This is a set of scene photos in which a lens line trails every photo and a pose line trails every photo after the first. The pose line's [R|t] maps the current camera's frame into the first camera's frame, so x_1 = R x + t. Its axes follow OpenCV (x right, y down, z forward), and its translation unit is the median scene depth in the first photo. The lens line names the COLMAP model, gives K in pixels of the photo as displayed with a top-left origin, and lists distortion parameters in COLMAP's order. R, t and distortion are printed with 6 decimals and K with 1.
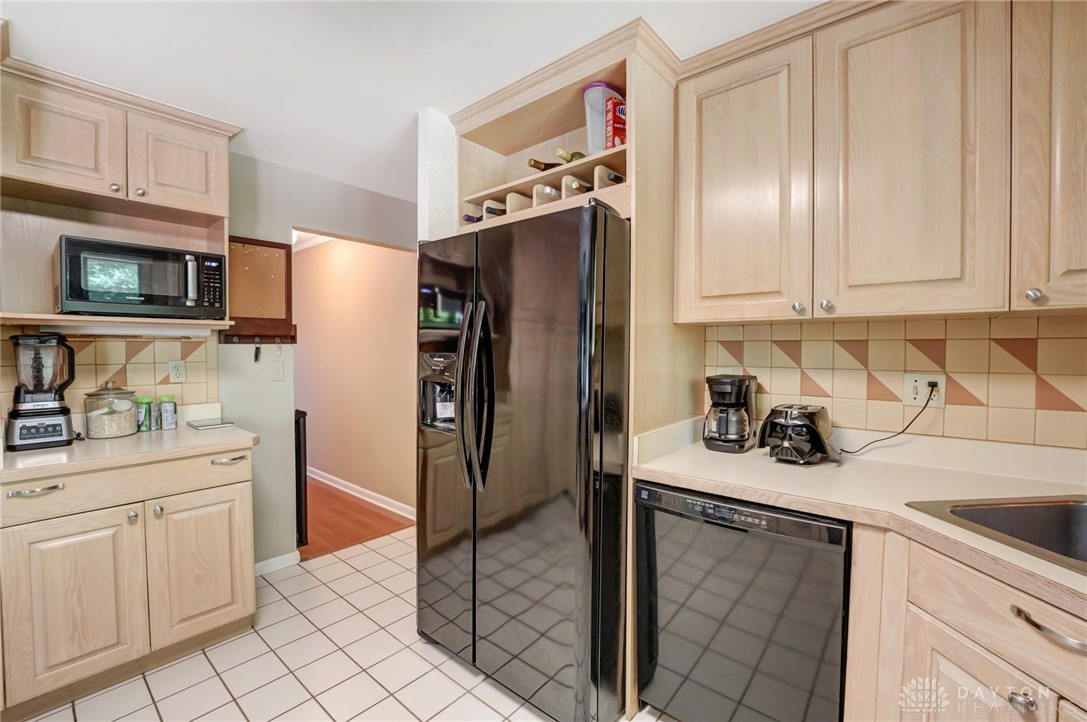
lens RADIAL K [[449.9, 0, 547.4], [0, 449.9, 360.9], [0, 0, 1]] dist [-0.027495, -0.000002]
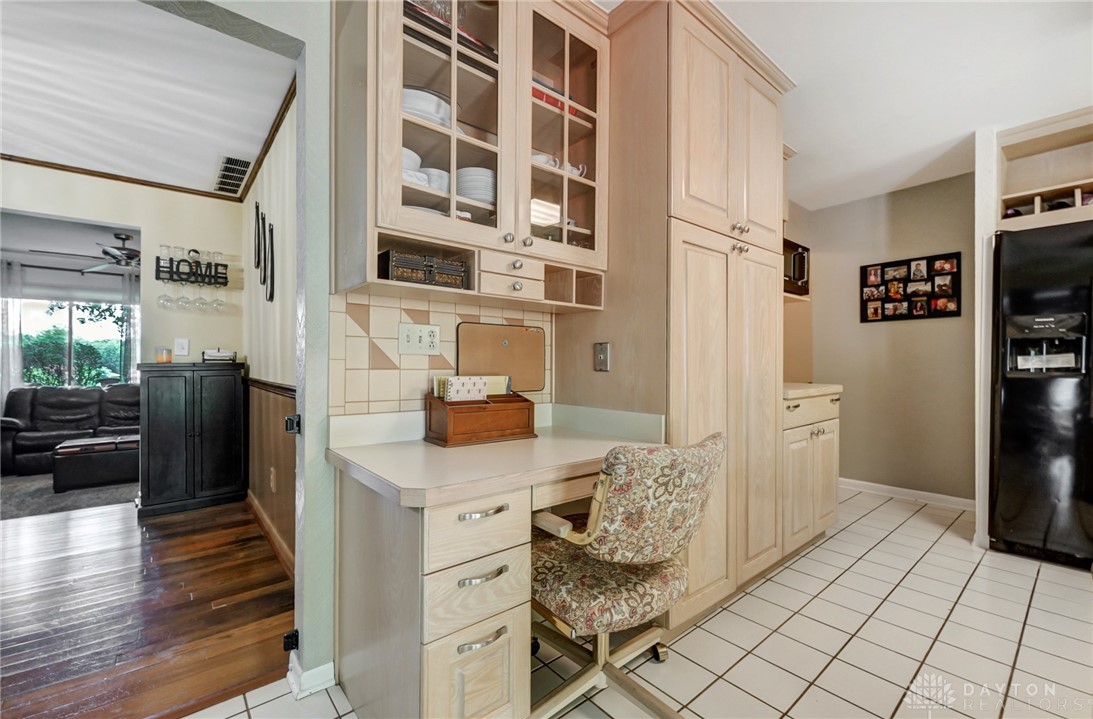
lens RADIAL K [[454.0, 0, 541.0], [0, 454.0, 362.3], [0, 0, 1]] dist [0.000520, 0.000056]
pose [[0.982284, -0.000026, -0.187397, -1.447421], [-0.005379, 0.999584, -0.028334, 0.166274], [0.187320, 0.028840, 0.981876, -0.559467]]
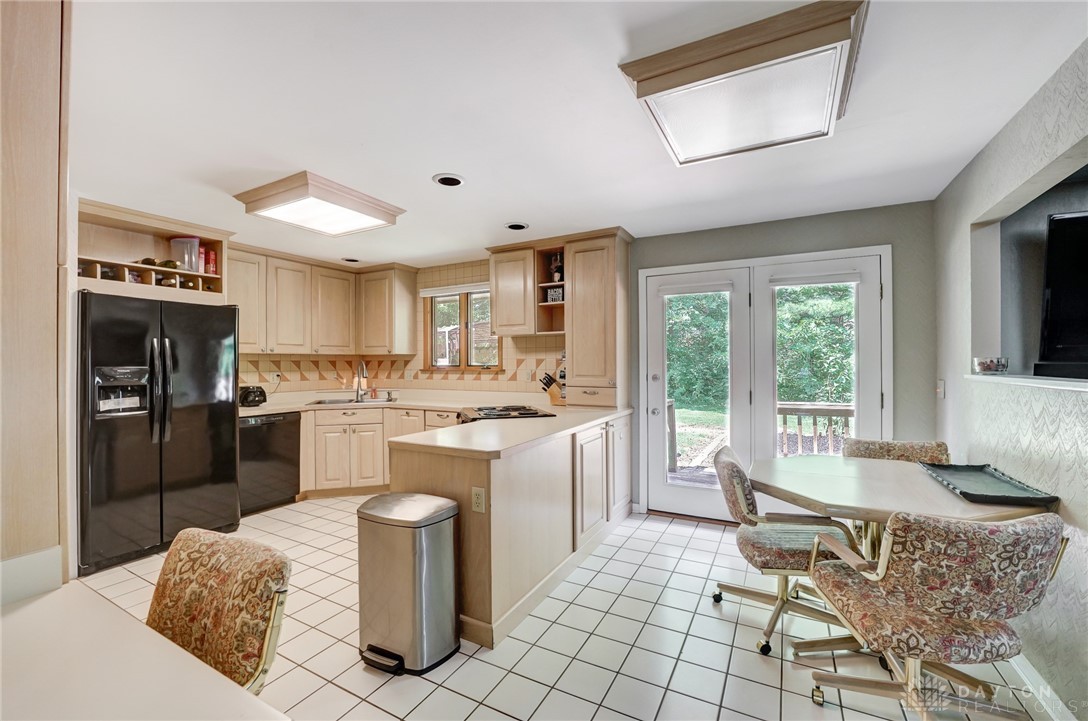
lens RADIAL K [[443.4, 0, 546.5], [0, 443.4, 362.8], [0, 0, 1]] dist [-0.028063, 0.000054]
pose [[-0.200247, 0.000377, 0.979745, -2.102491], [0.031386, 0.999489, 0.006030, 0.005317], [-0.979243, 0.031957, -0.200156, -0.178683]]
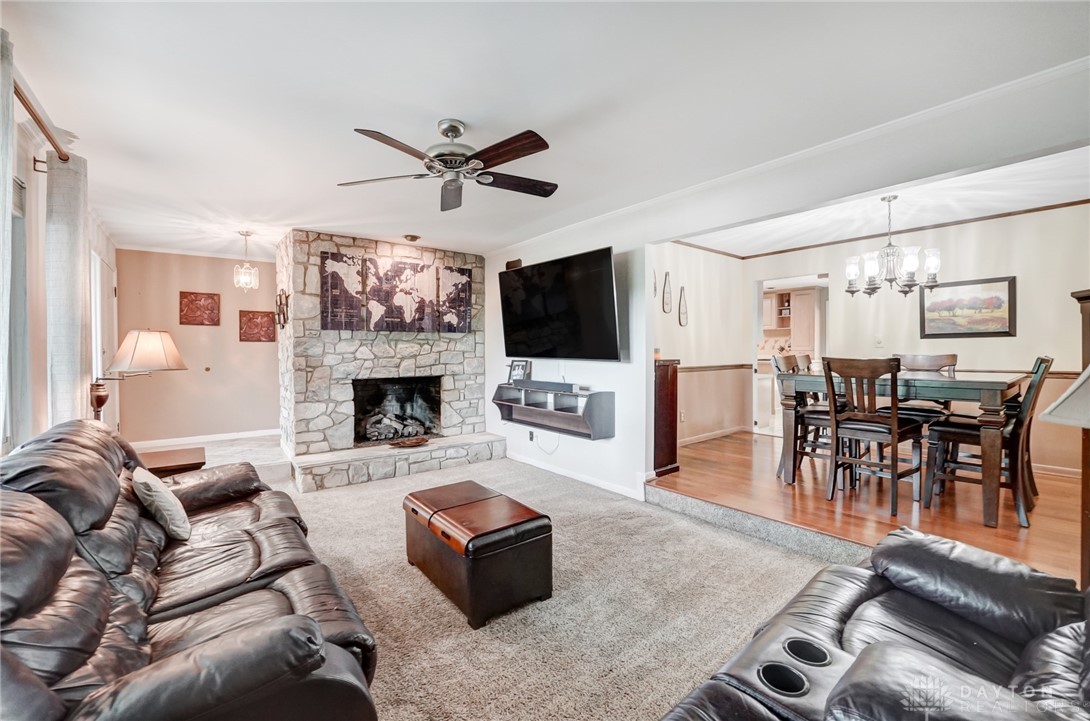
lens RADIAL K [[446.6, 0, 539.9], [0, 446.6, 356.5], [0, 0, 1]] dist [-0.022426, 0.000031]
pose [[0.214828, -0.014482, 0.976544, -5.742148], [0.030505, 0.999502, 0.008112, 0.071873], [-0.976175, 0.028047, 0.215163, 1.065962]]
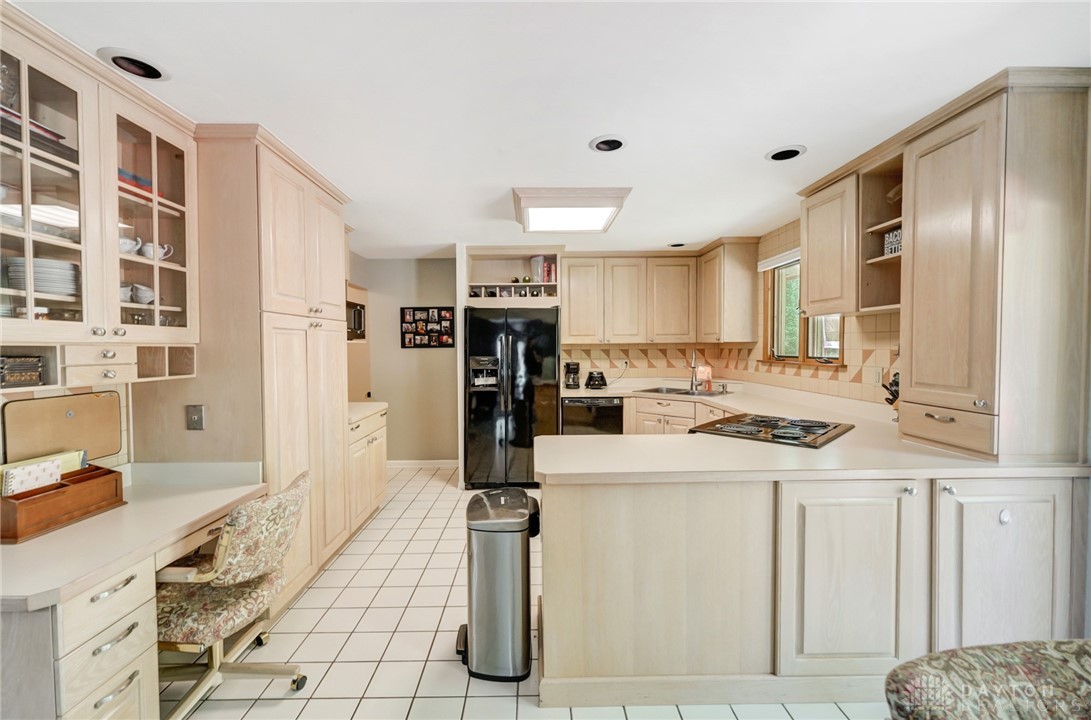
lens RADIAL K [[443.5, 0, 538.8], [0, 443.5, 358.2], [0, 0, 1]] dist [-0.001957, -0.000112]
pose [[0.762546, -0.024332, 0.646476, -1.566759], [0.026547, 0.999628, 0.006309, -0.016636], [-0.646389, 0.012351, 0.762908, -0.990612]]
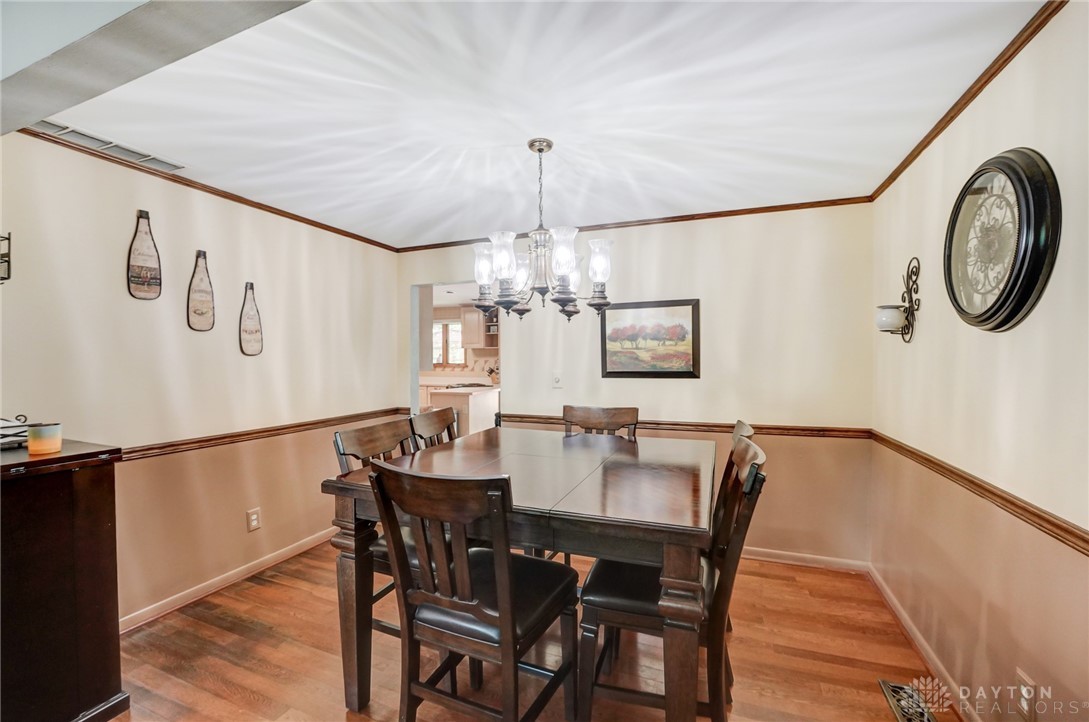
lens RADIAL K [[448.6, 0, 543.4], [0, 448.6, 361.0], [0, 0, 1]] dist [-0.028698, -0.000101]
pose [[-0.303732, -0.006916, 0.952732, -4.486216], [0.026919, 0.999512, 0.015838, -0.053125], [-0.952377, 0.030457, -0.303398, 0.248577]]
